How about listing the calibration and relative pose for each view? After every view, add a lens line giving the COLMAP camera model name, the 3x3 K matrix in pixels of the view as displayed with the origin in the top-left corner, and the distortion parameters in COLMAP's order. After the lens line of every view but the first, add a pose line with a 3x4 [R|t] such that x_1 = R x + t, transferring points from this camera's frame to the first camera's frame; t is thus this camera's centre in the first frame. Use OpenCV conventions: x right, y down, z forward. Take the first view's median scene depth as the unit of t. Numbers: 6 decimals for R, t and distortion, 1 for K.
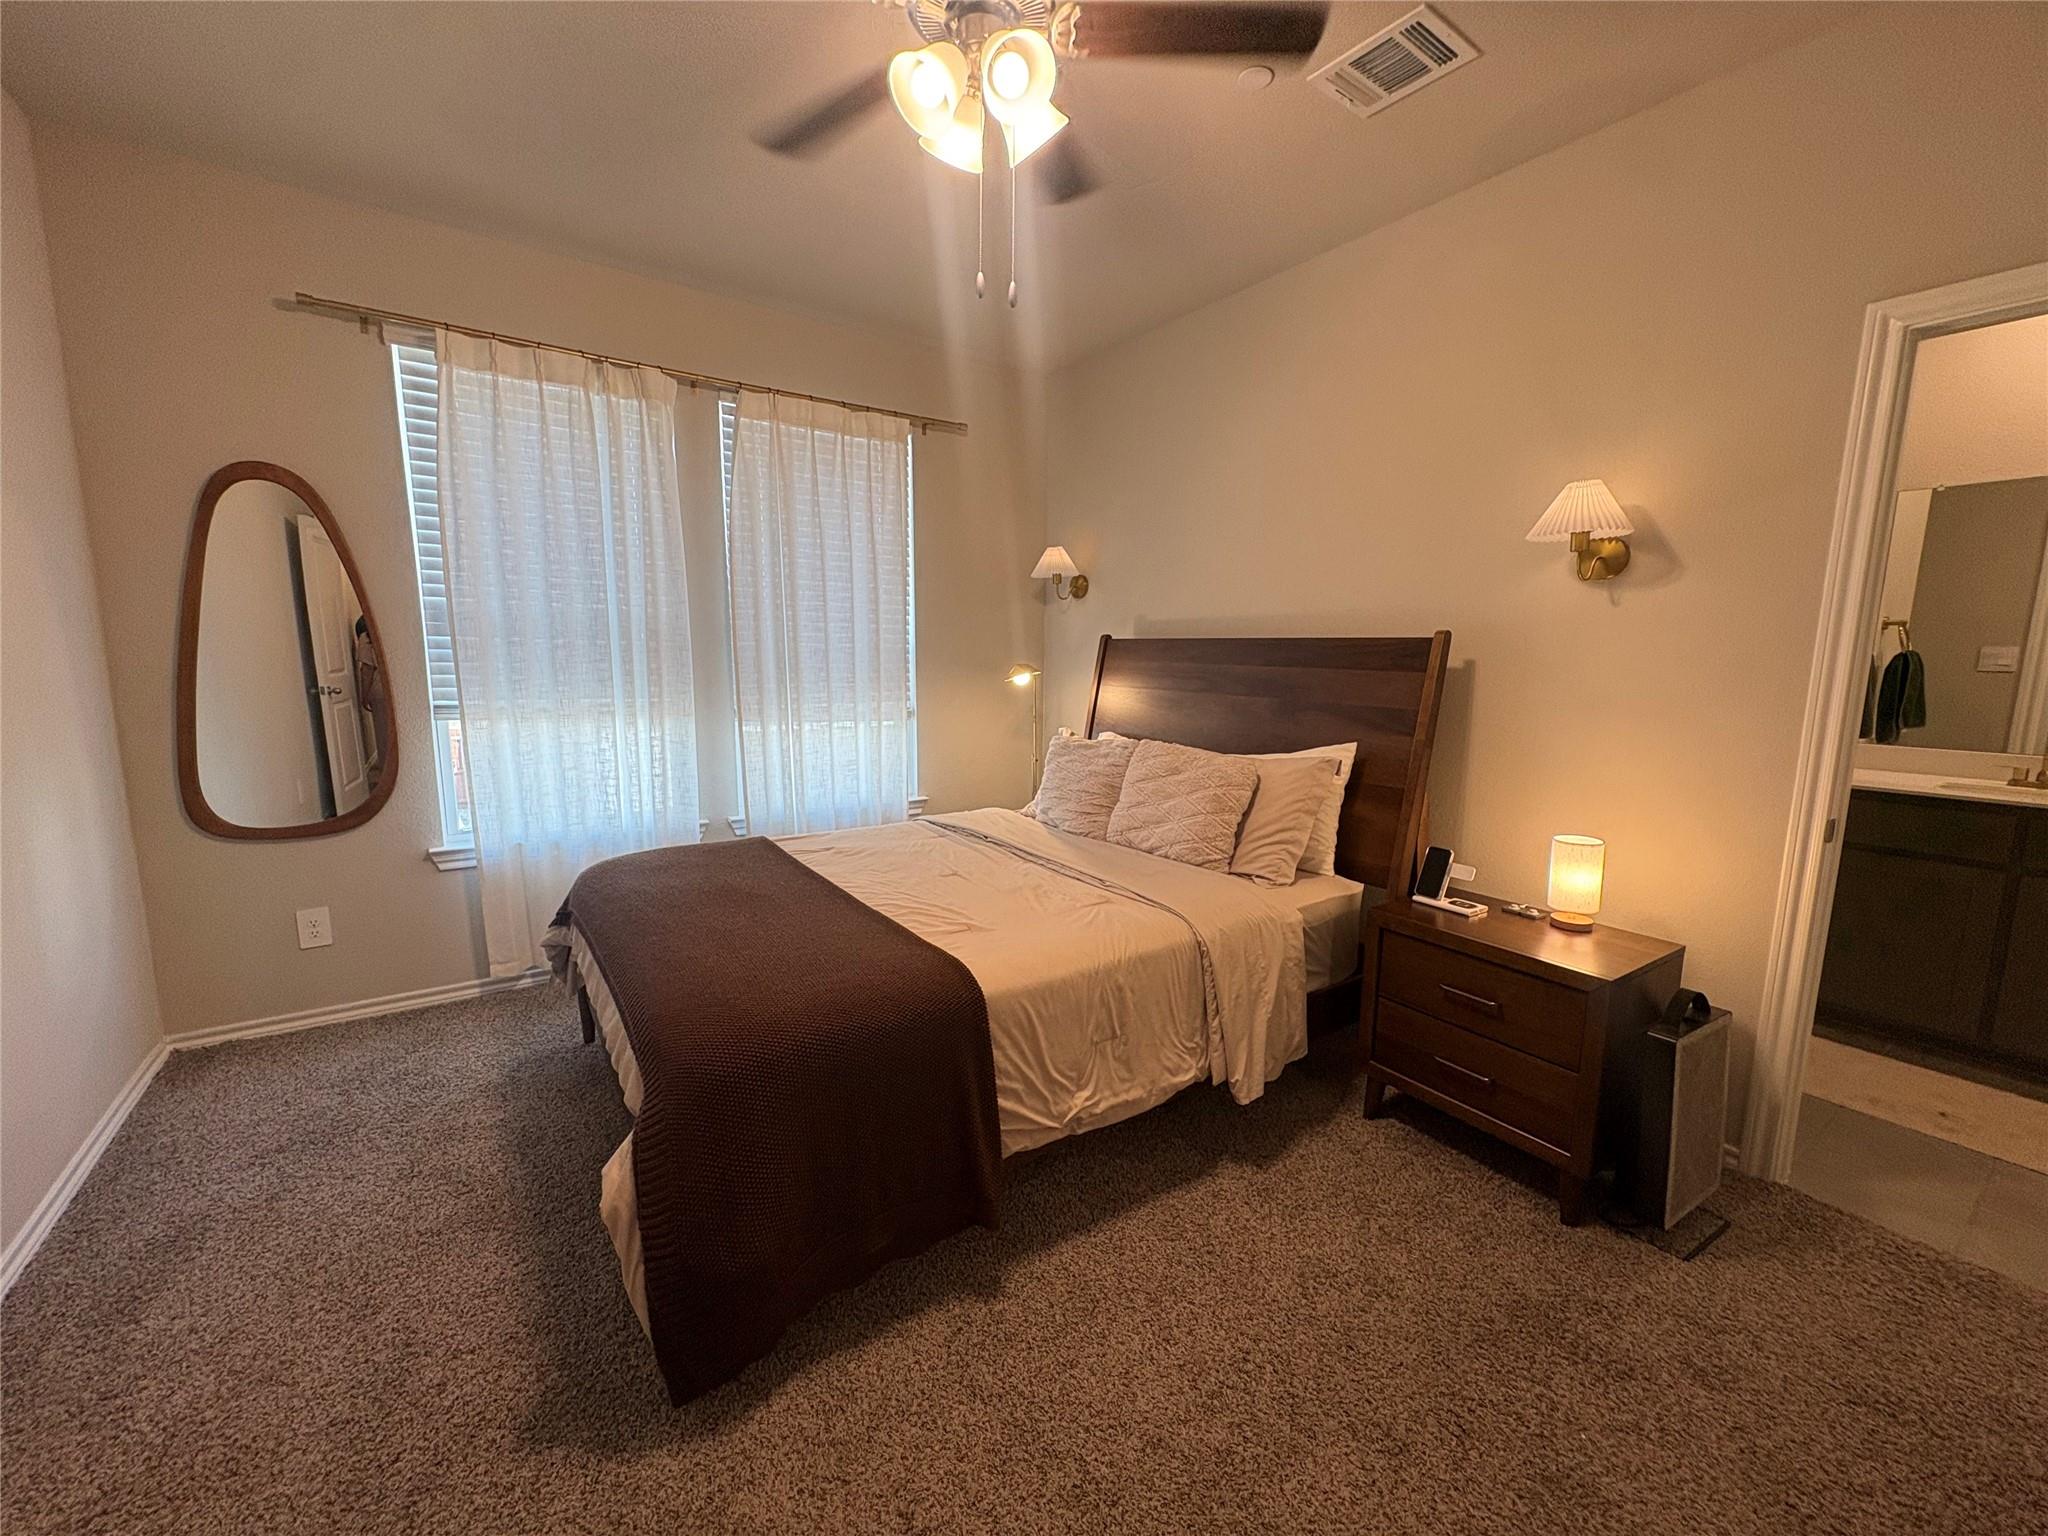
lens RADIAL K [[815.2, 0, 1024.0], [0, 815.2, 768.0], [0, 0, 1]] dist [0.002551, 0.000728]
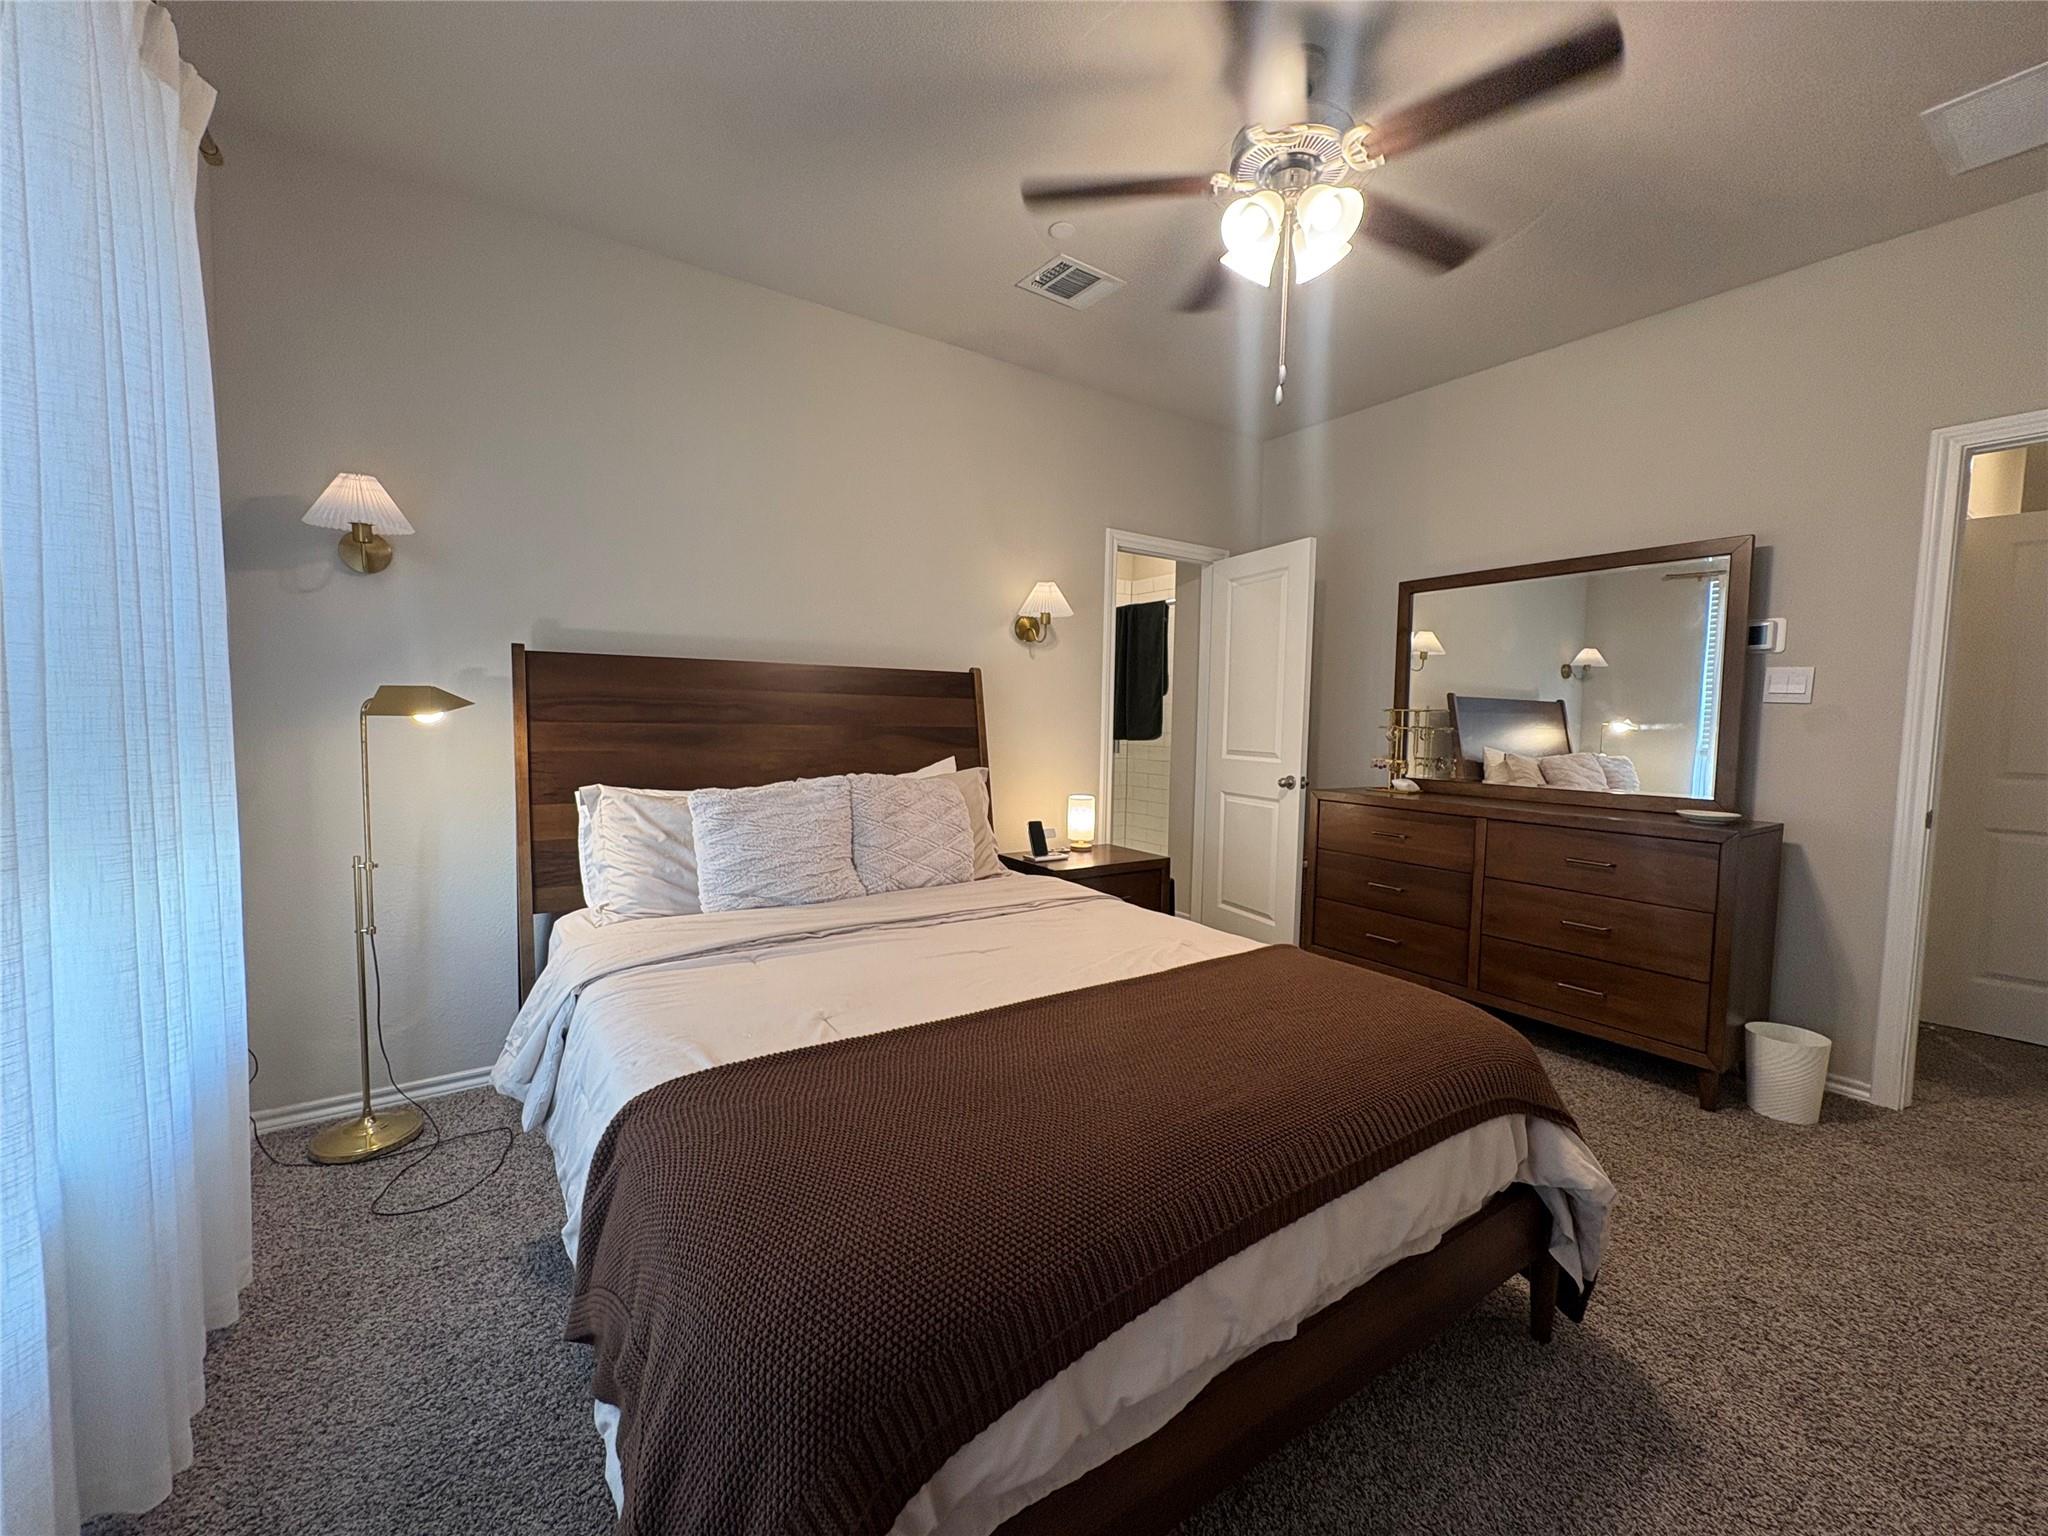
lens RADIAL K [[815.2, 0, 1024.0], [0, 815.2, 768.0], [0, 0, 1]] dist [0.002551, 0.000728]
pose [[-0.003474, -0.073897, 0.997260, -0.832846], [0.132560, 0.988431, 0.073704, -0.091864], [-0.991169, 0.132452, 0.006362, 0.927070]]
